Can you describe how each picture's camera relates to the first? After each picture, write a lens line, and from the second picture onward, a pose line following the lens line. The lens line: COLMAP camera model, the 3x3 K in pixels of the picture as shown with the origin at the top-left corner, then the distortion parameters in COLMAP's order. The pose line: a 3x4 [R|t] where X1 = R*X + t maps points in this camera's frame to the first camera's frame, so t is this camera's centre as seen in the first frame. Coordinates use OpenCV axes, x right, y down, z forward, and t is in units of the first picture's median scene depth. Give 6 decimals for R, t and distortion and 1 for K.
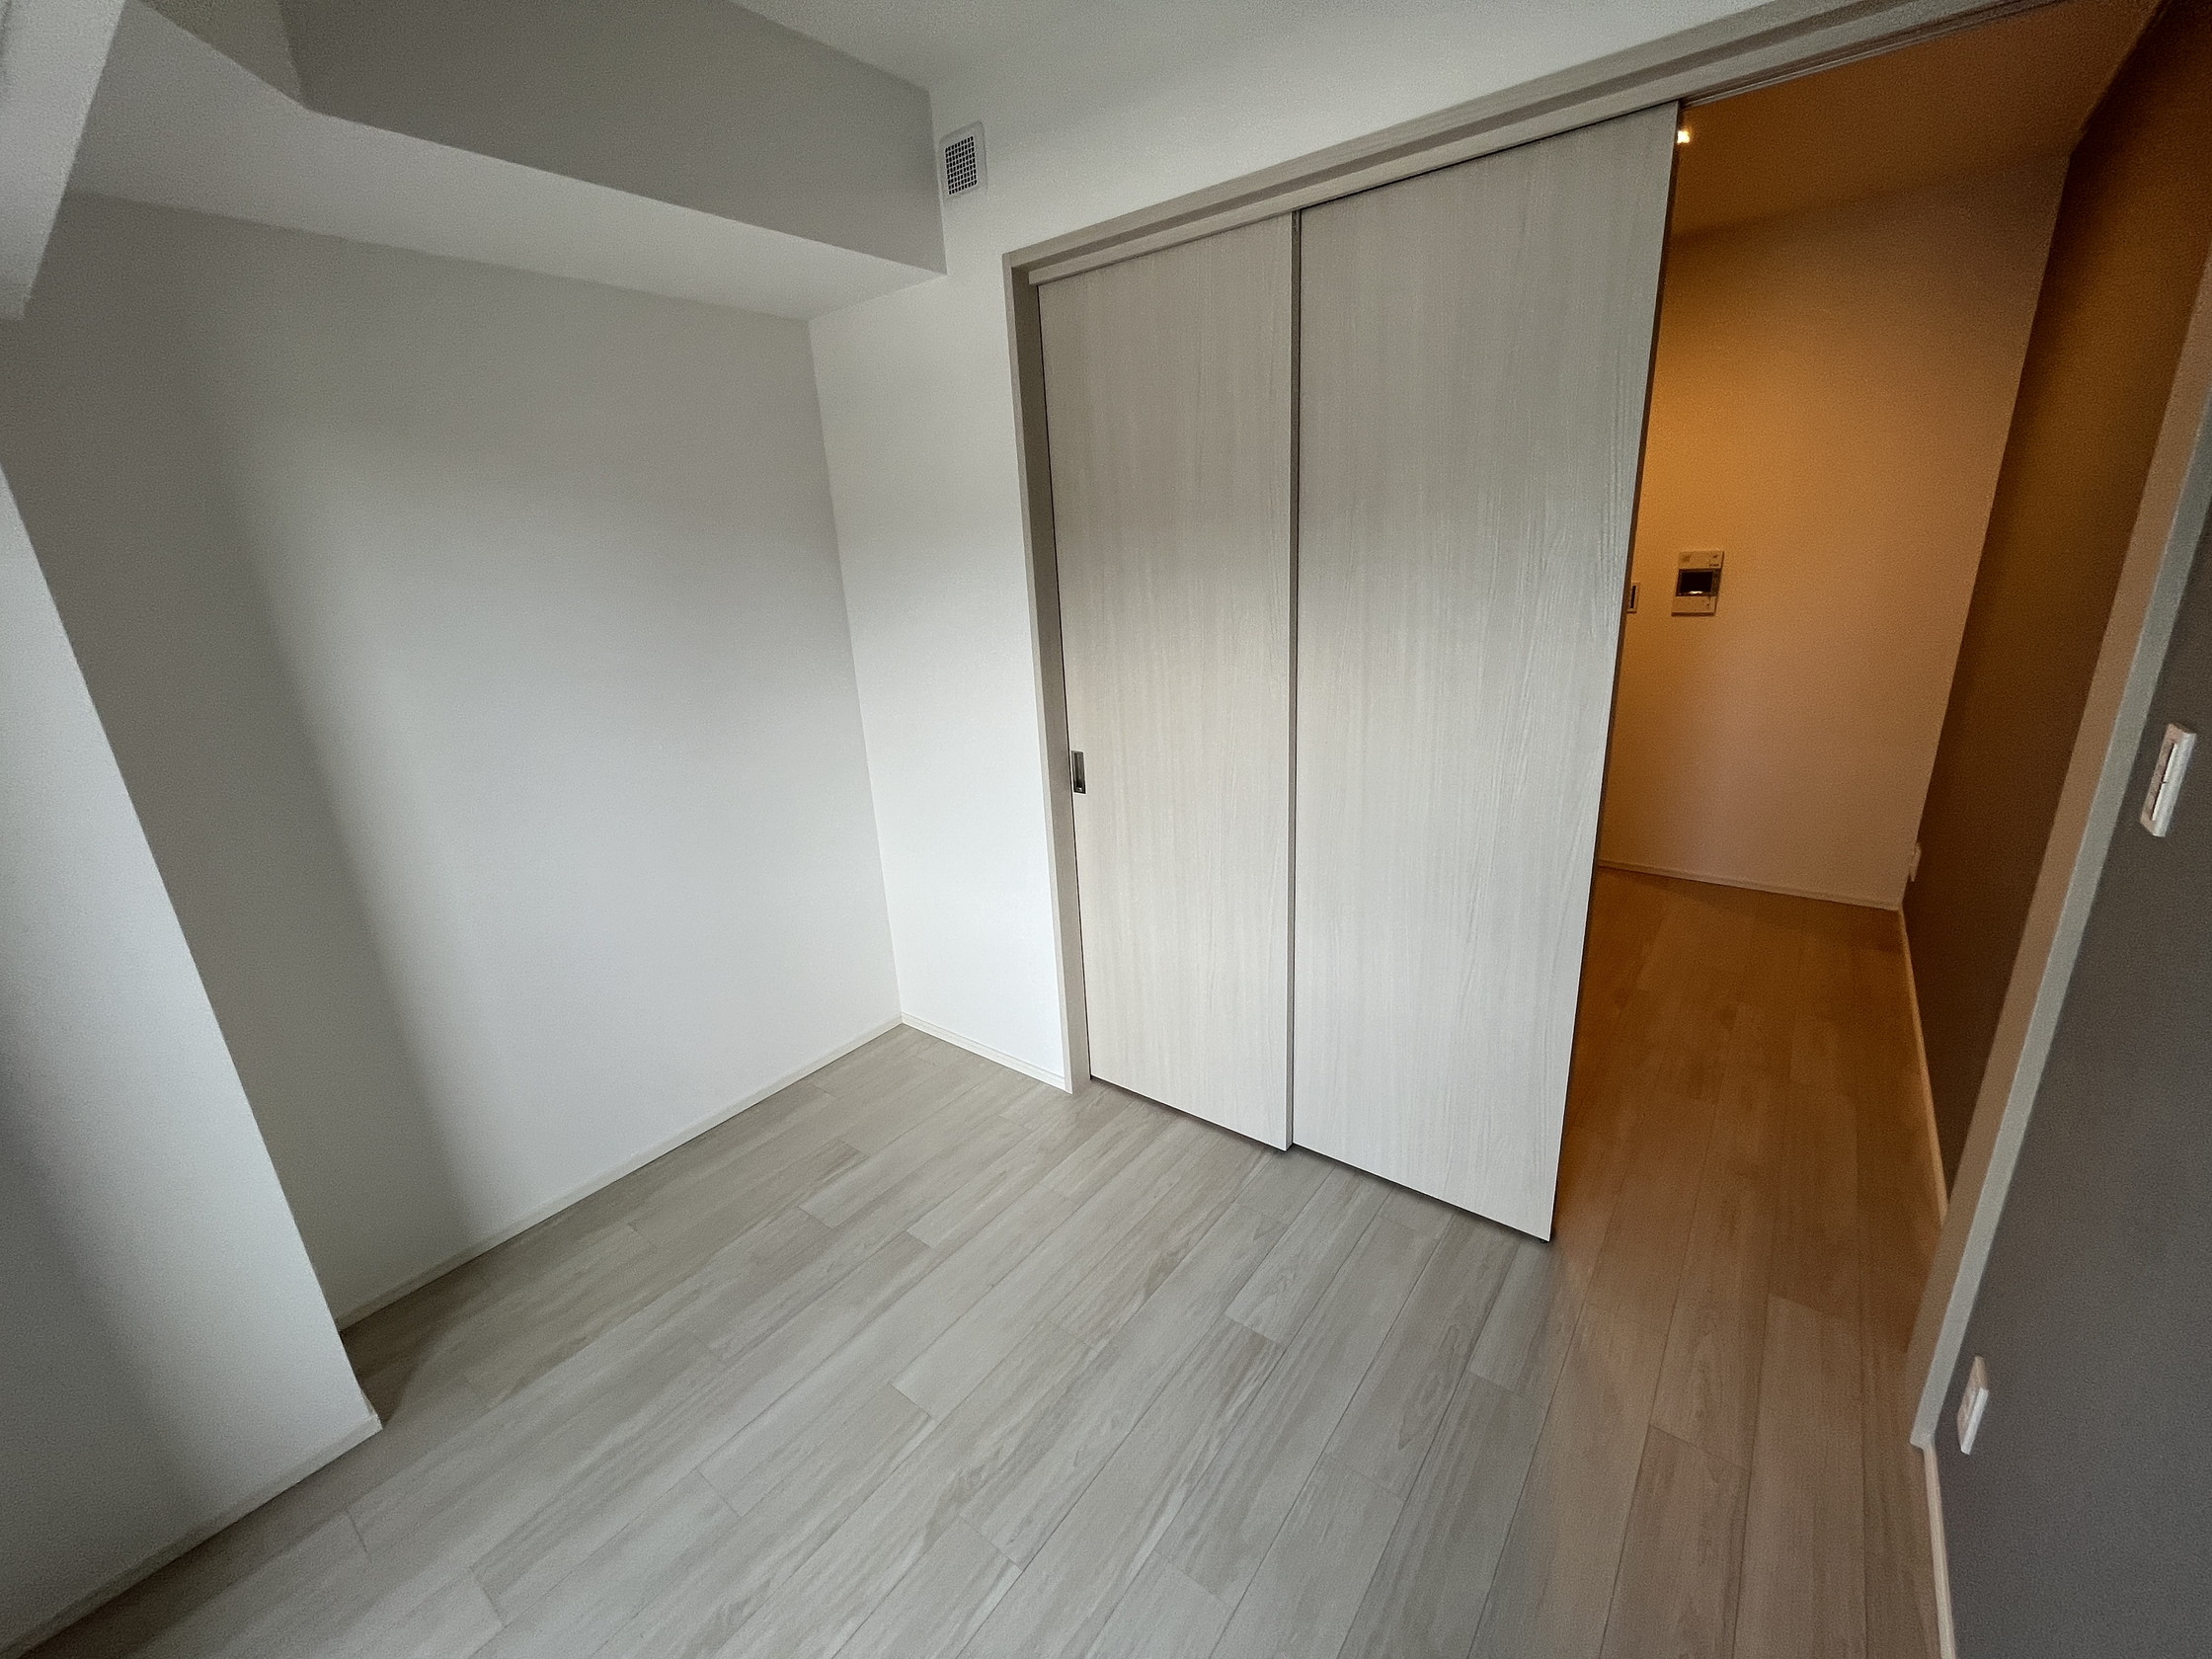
lens RADIAL K [[893.9, 0, 1111.2], [0, 893.9, 826.1], [0, 0, 1]] dist [-0.008655, 0.000309]
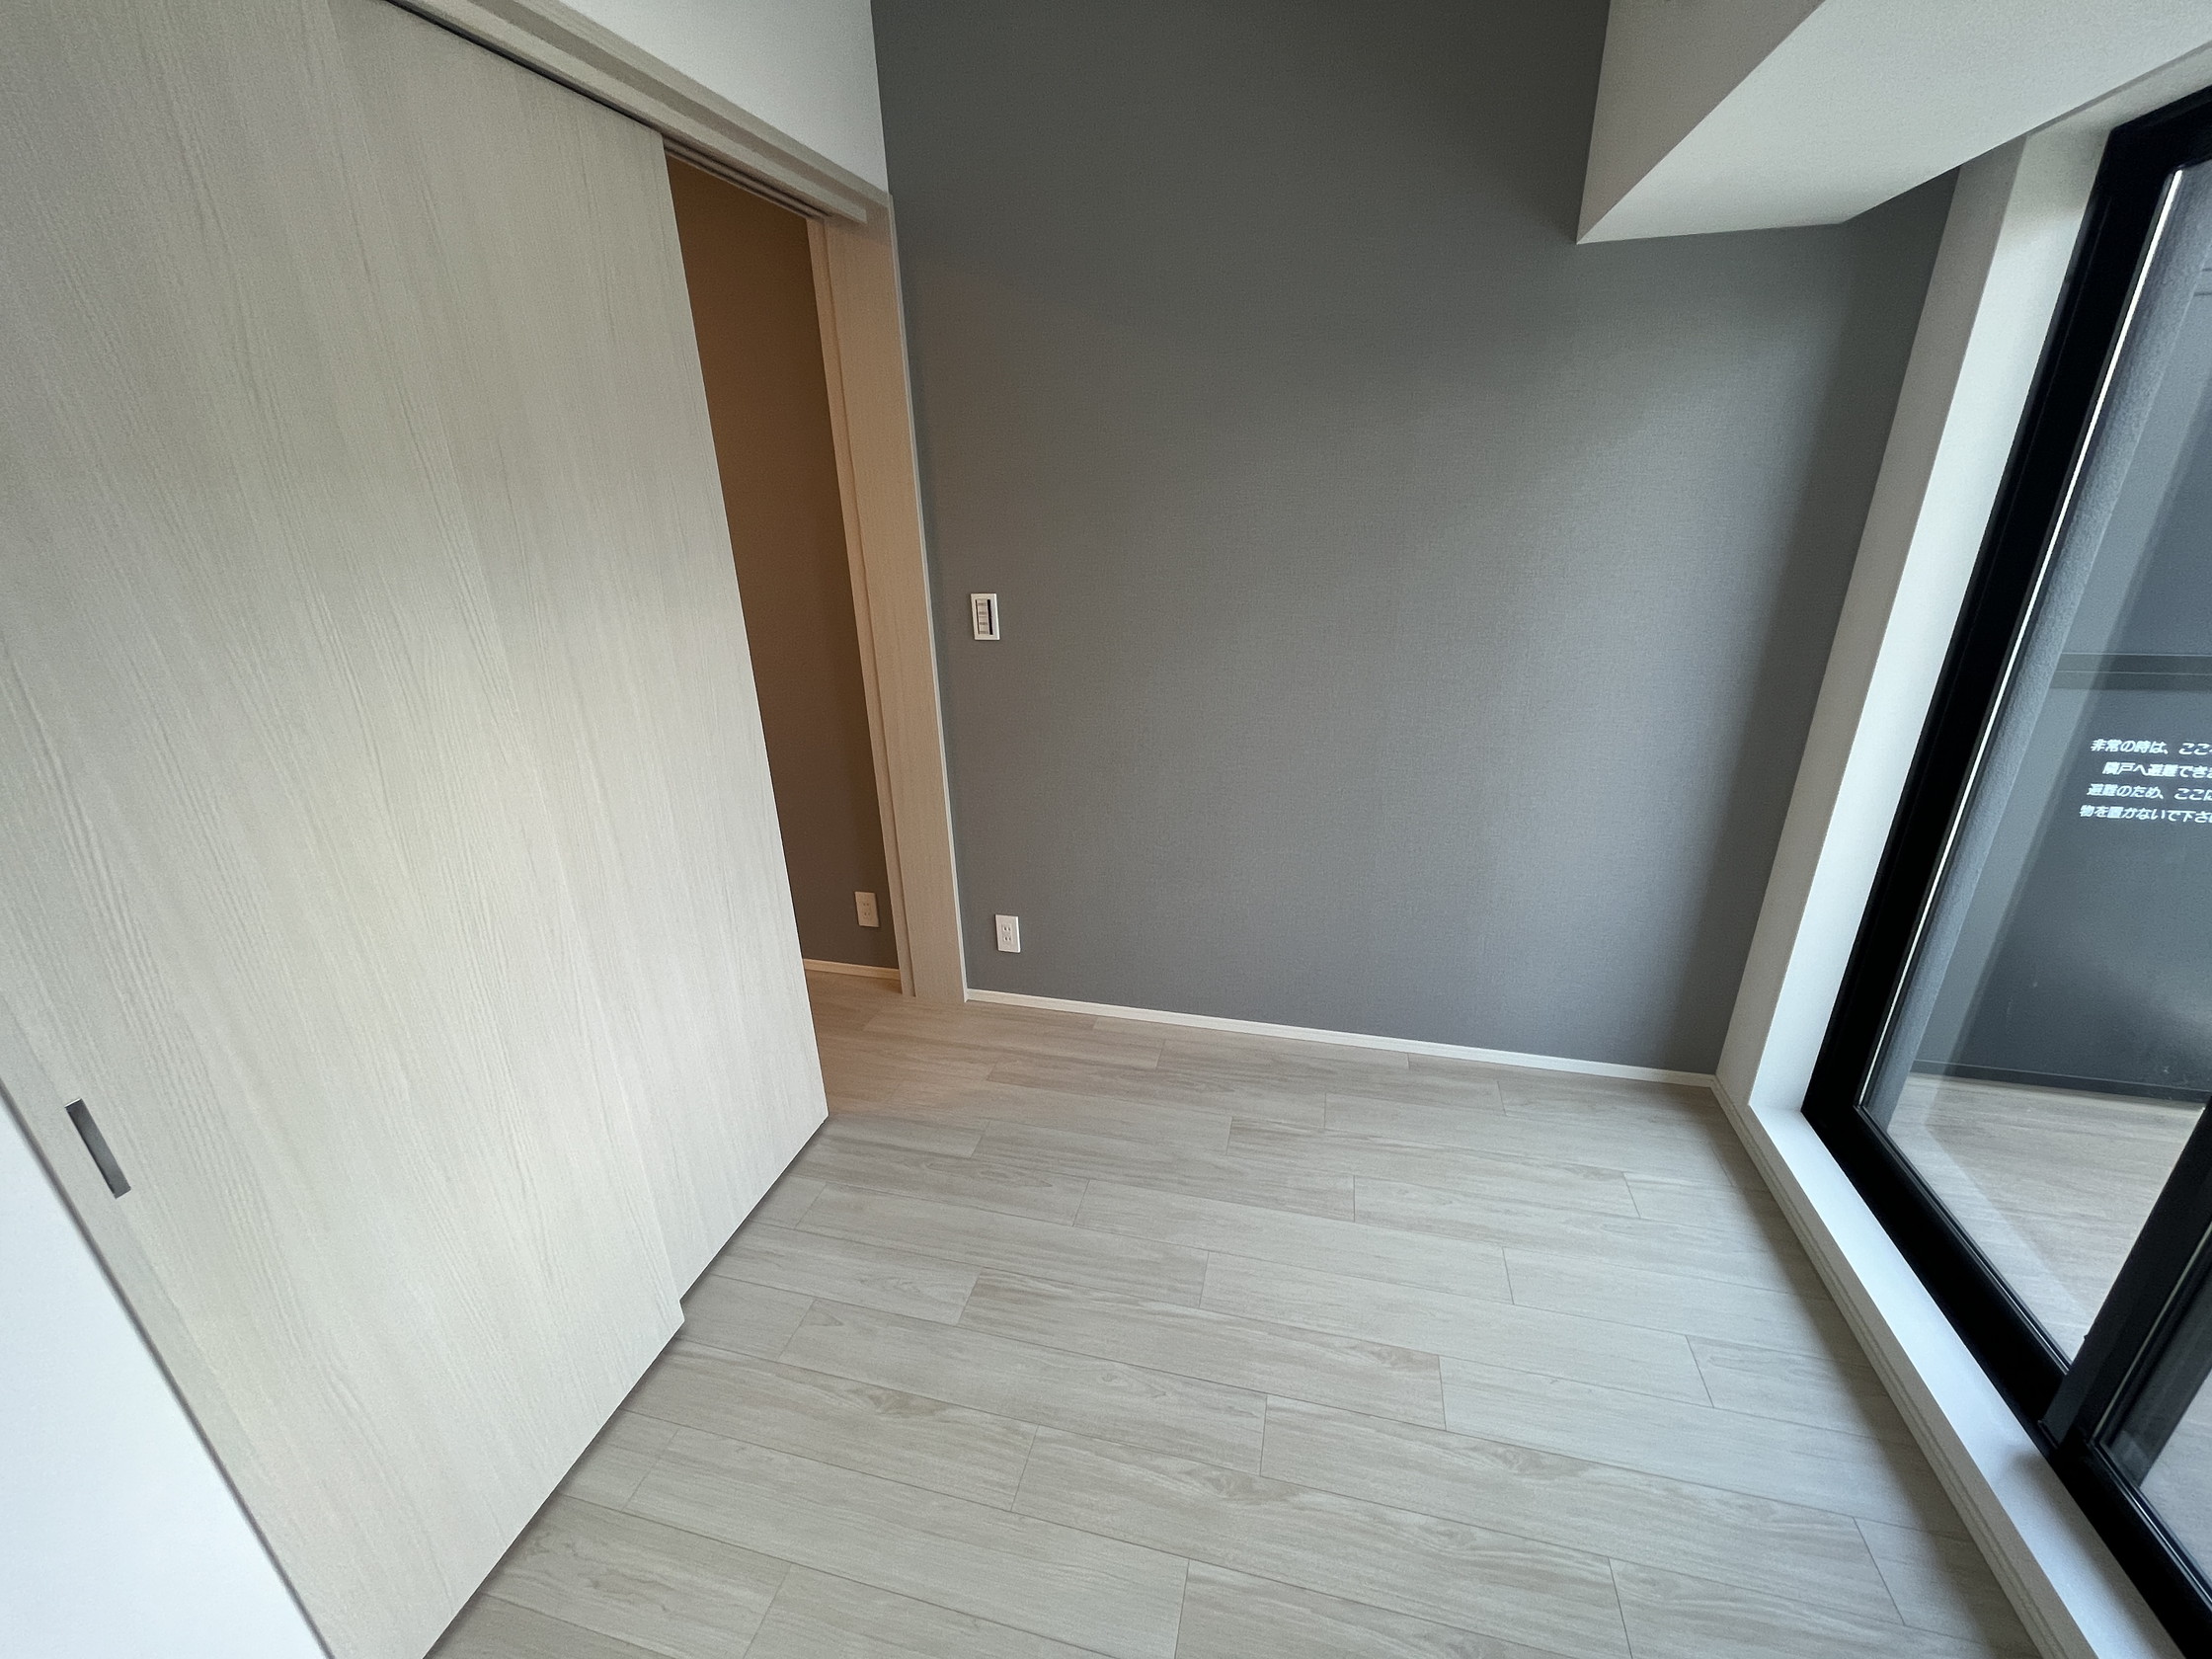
lens RADIAL K [[893.9, 0, 1104.4], [0, 893.9, 824.9], [0, 0, 1]] dist [-0.008655, 0.000309]
pose [[-0.394529, -0.280675, 0.874967, -0.687840], [0.310144, 0.855654, 0.414326, -0.281090], [-0.864961, 0.434830, -0.250531, 0.968831]]
